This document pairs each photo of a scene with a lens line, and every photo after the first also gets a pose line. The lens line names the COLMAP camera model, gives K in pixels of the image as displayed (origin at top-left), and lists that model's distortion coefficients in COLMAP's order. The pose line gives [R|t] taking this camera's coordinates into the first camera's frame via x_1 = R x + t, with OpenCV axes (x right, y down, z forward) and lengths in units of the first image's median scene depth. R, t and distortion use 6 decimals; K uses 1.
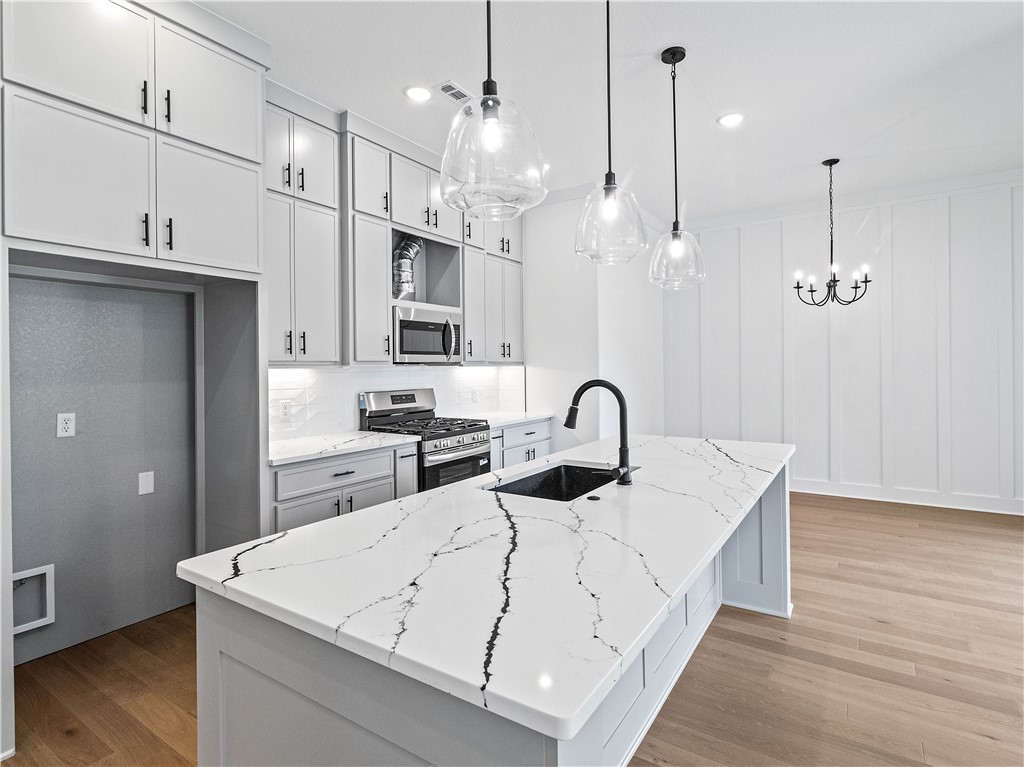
lens RADIAL K [[534.9, 0, 521.5], [0, 534.9, 367.9], [0, 0, 1]] dist [0.005080, 0.001469]
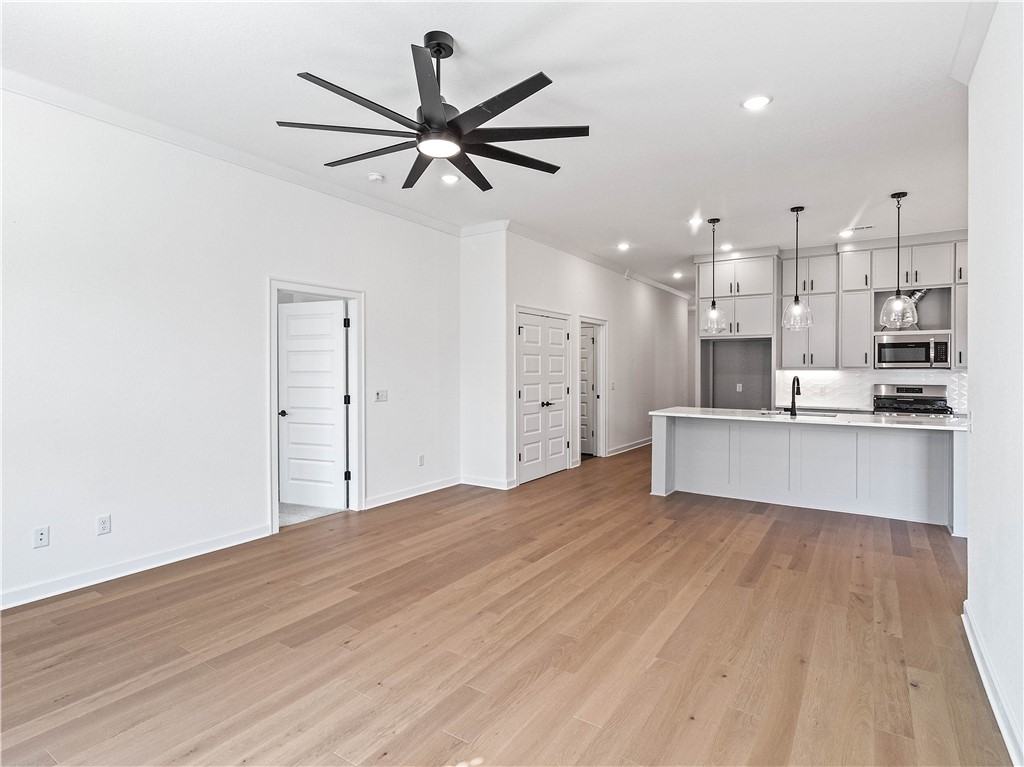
lens RADIAL K [[534.9, 0, 521.5], [0, 534.9, 367.9], [0, 0, 1]] dist [0.005080, 0.001469]
pose [[0.011270, 0.005647, -0.999921, 1.516801], [-0.007363, 0.999957, 0.005565, -0.010302], [0.999909, 0.007300, 0.011311, -0.193977]]
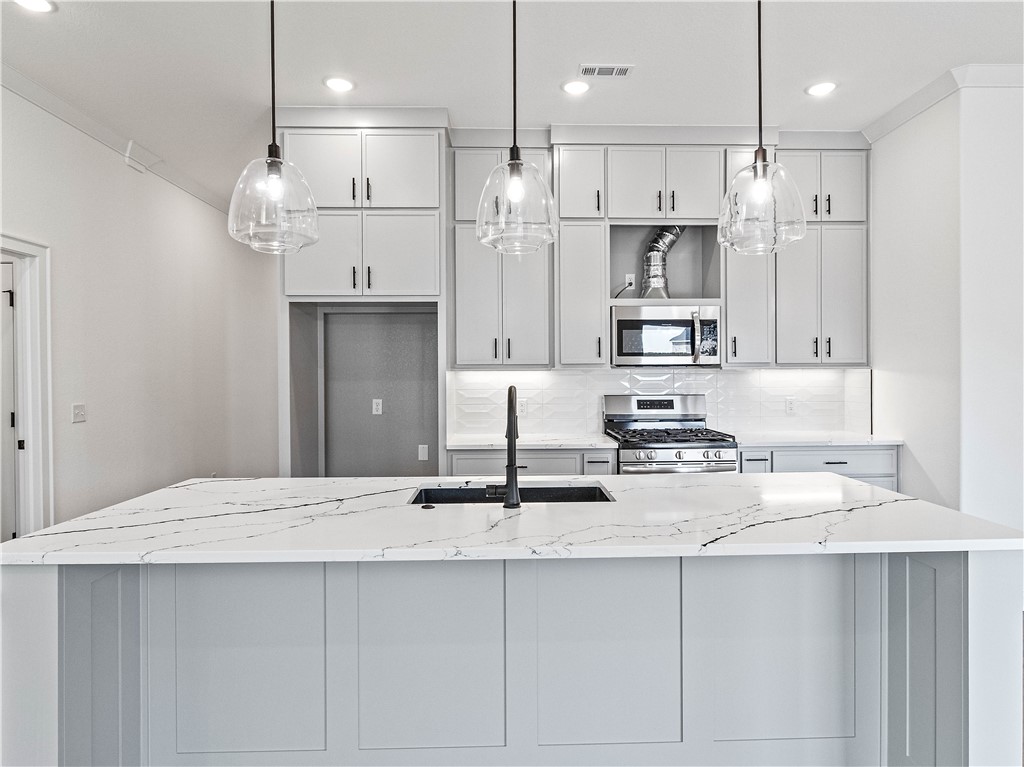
lens RADIAL K [[588.9, 0, 517.0], [0, 588.9, 379.7], [0, 0, 1]] dist [0.001439, 0.000103]
pose [[0.566732, 0.014053, -0.823783, 0.532391], [-0.003065, 0.999884, 0.014949, 0.001091], [0.823897, -0.005947, 0.566709, 0.257098]]
